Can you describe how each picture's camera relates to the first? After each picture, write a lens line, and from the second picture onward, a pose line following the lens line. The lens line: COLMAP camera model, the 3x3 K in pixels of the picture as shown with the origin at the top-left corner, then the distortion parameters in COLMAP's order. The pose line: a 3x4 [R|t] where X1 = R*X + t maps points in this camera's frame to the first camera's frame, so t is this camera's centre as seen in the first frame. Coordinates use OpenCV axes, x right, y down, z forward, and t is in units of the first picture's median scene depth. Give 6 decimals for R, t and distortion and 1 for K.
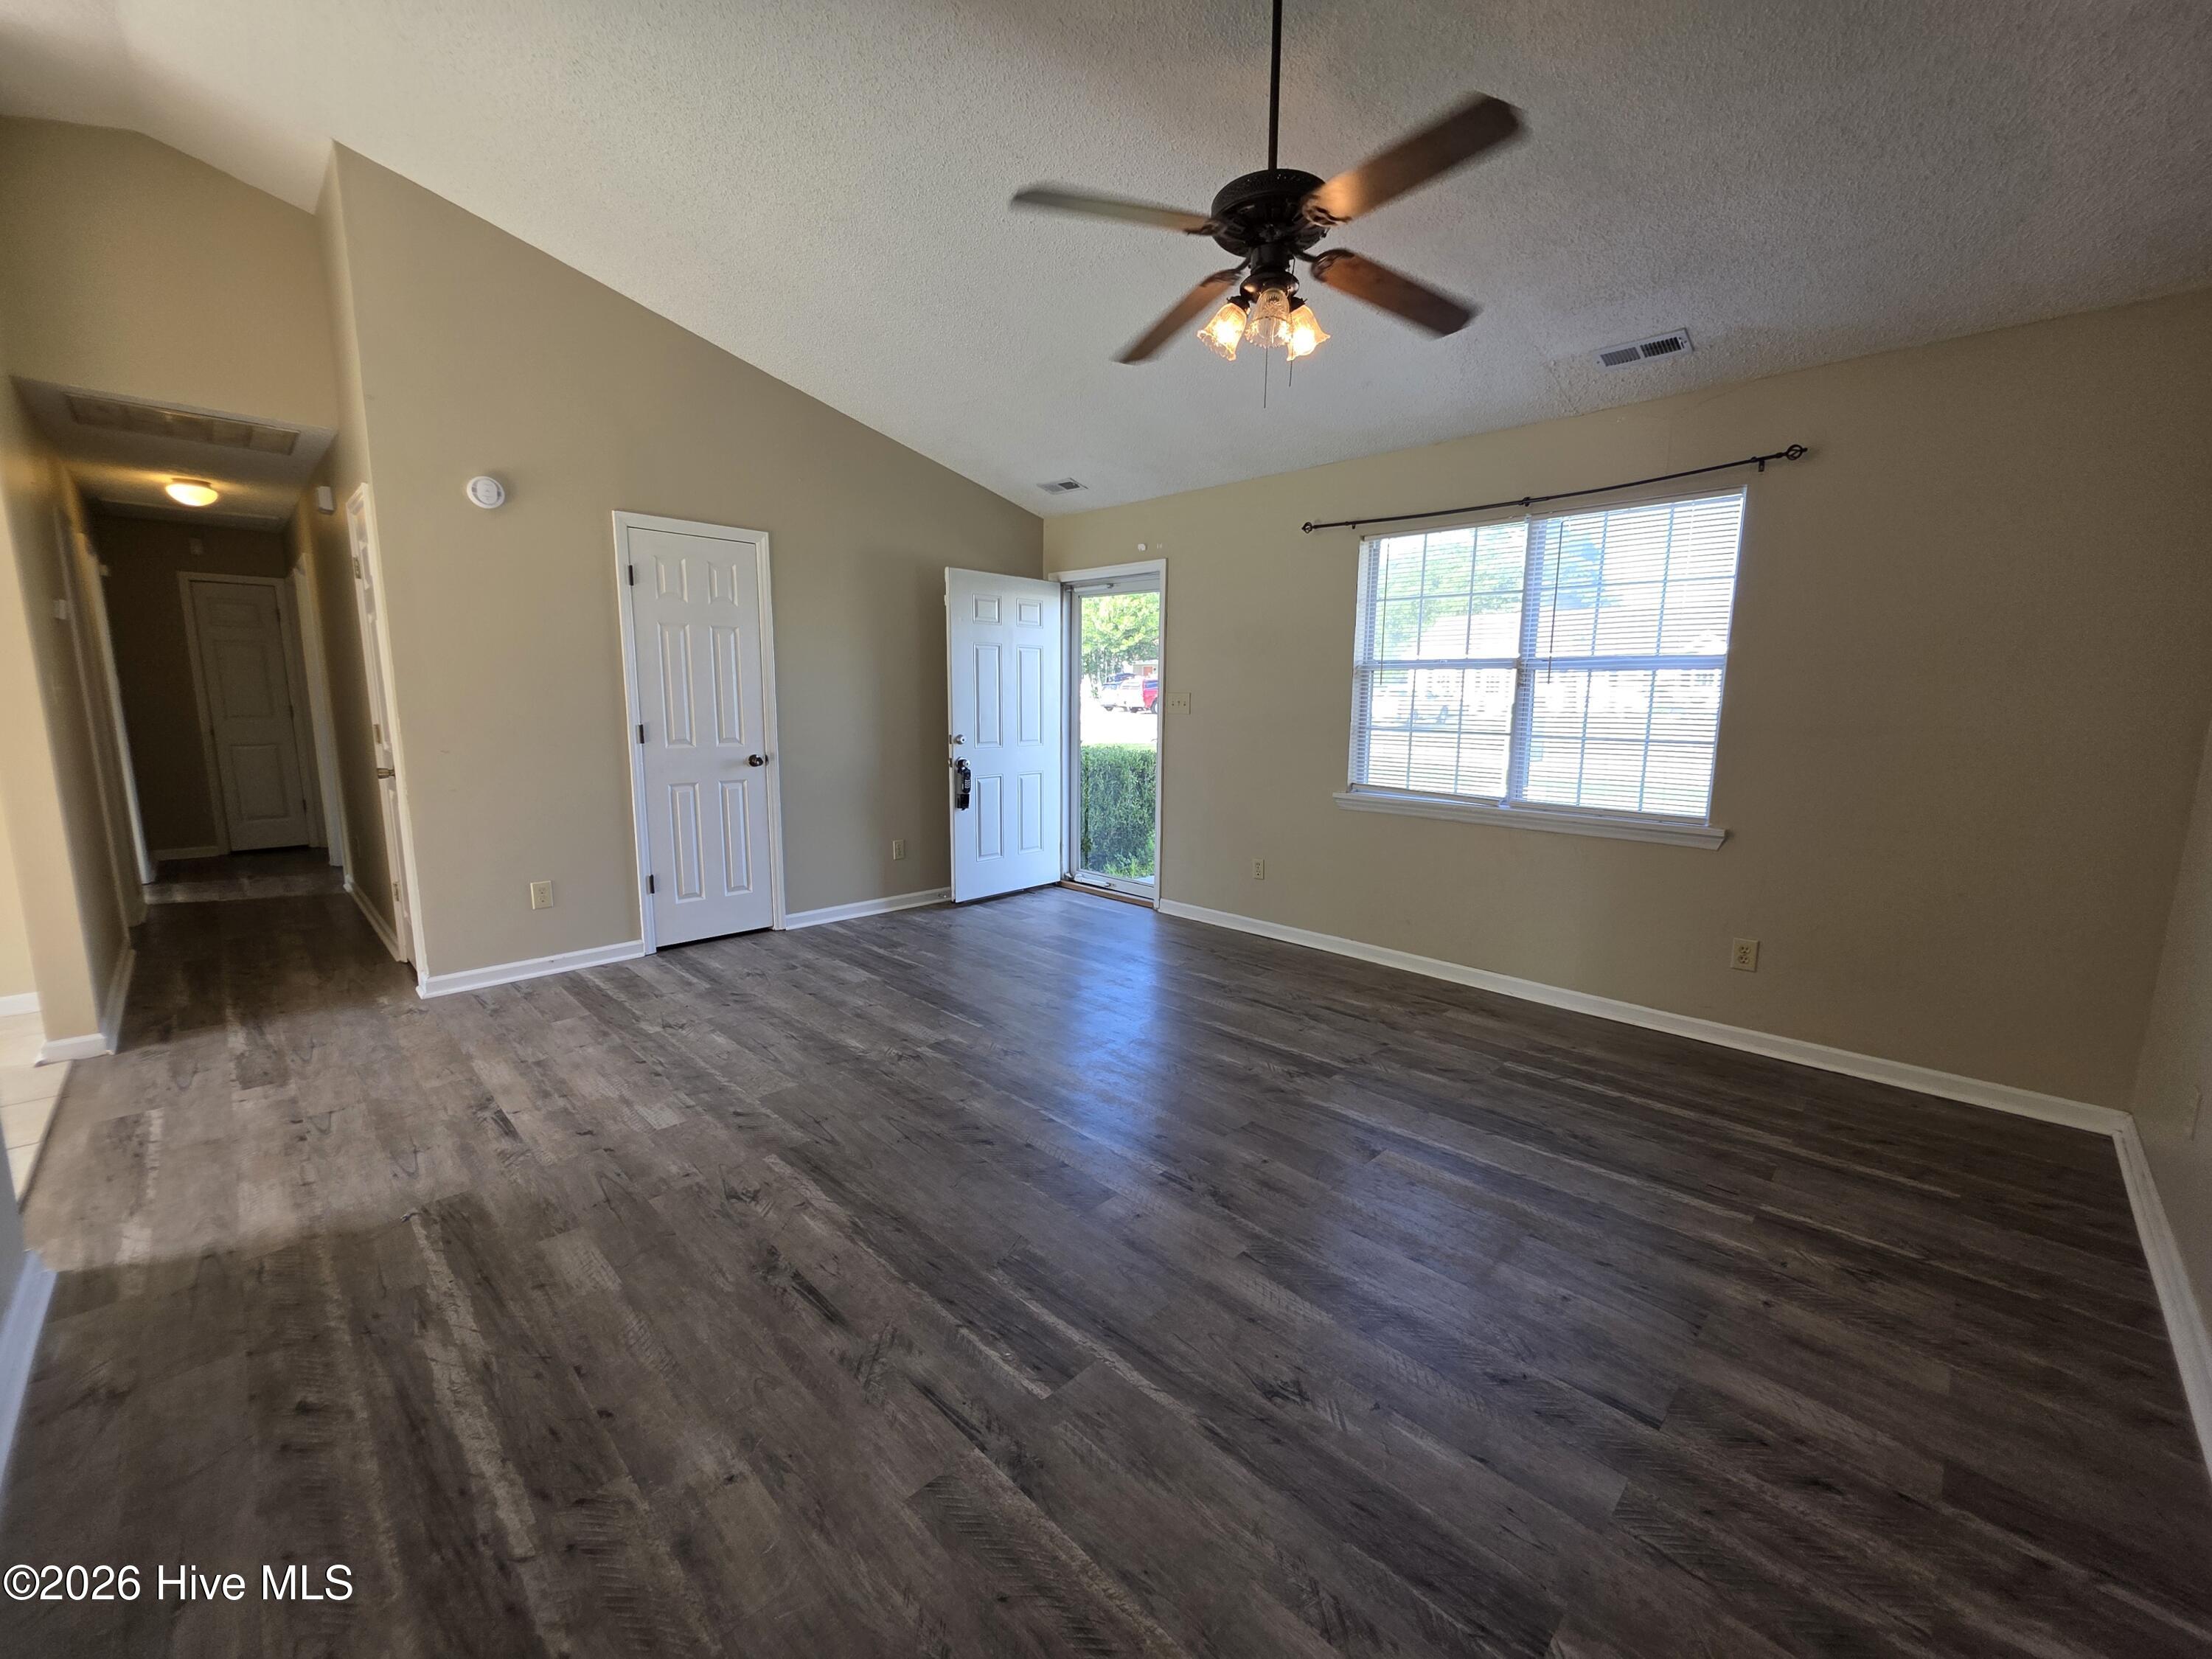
lens RADIAL K [[883.4, 0, 1115.1], [0, 883.4, 832.7], [0, 0, 1]] dist [0.001247, 0.000095]
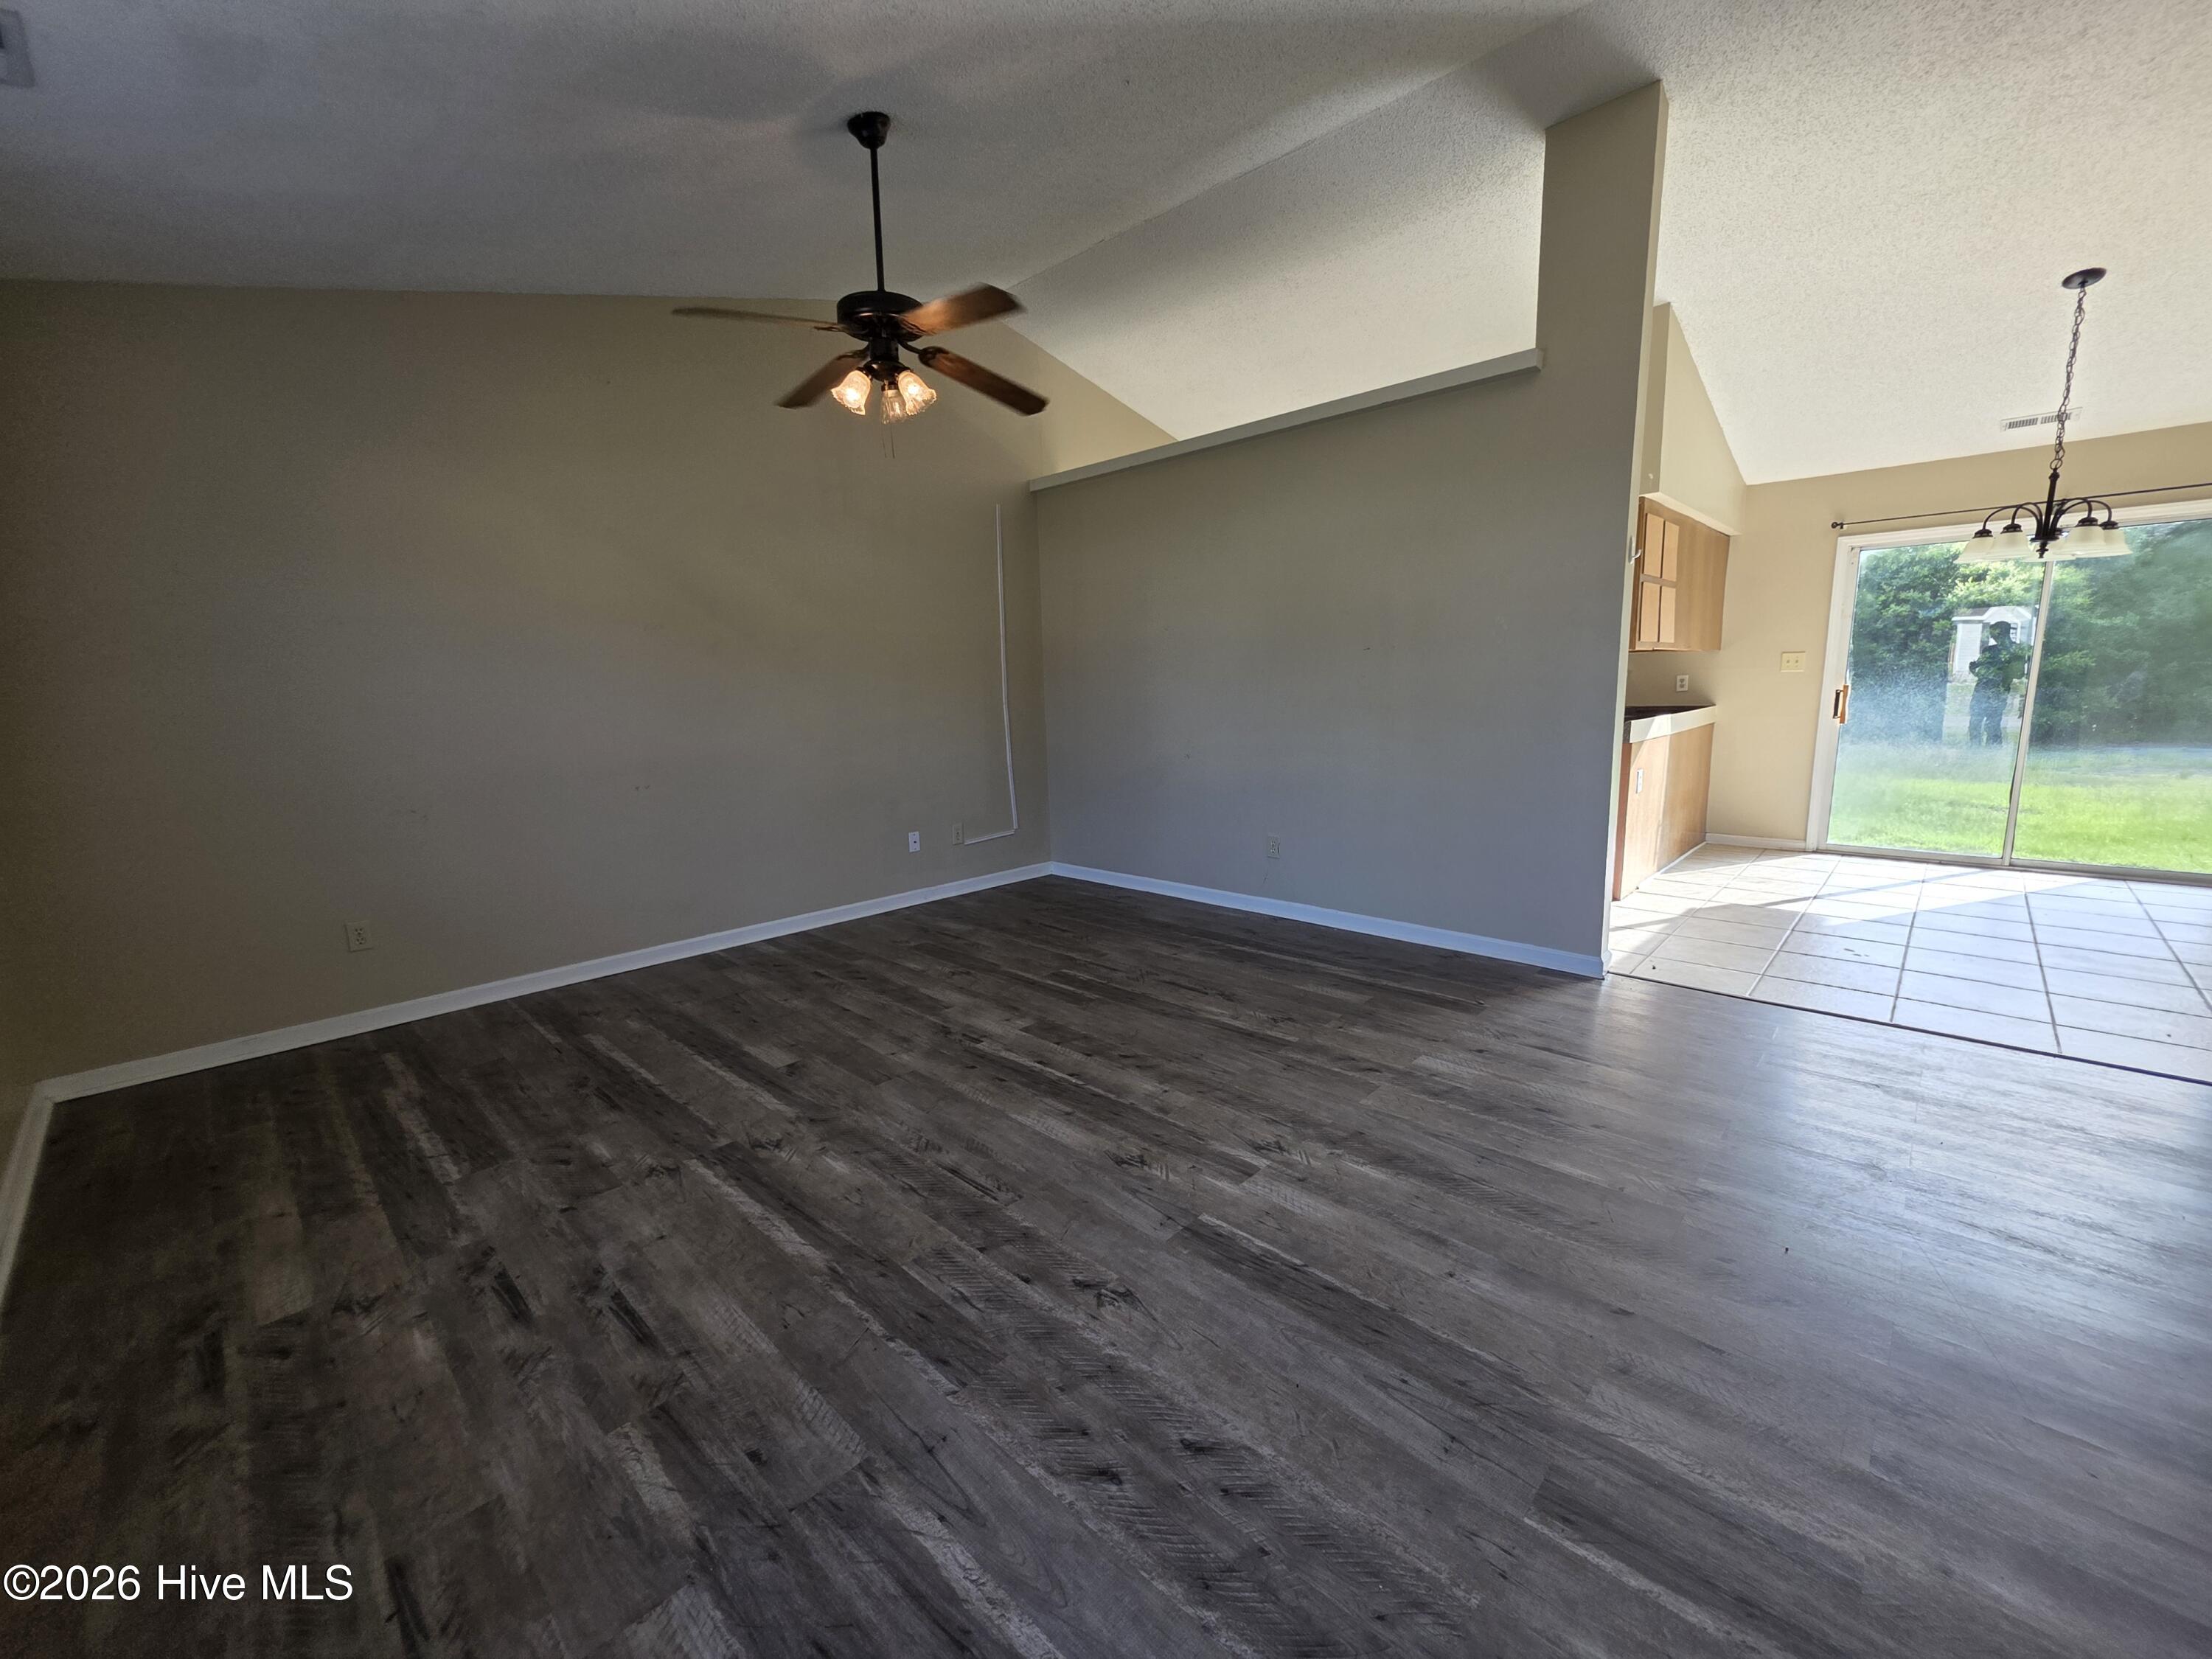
lens RADIAL K [[883.4, 0, 1115.1], [0, 883.4, 832.7], [0, 0, 1]] dist [0.001247, 0.000095]
pose [[-0.999731, 0.015205, -0.017522, -0.110131], [0.008825, 0.947737, 0.318931, -0.277286], [0.021456, 0.318690, -0.947616, 1.886729]]
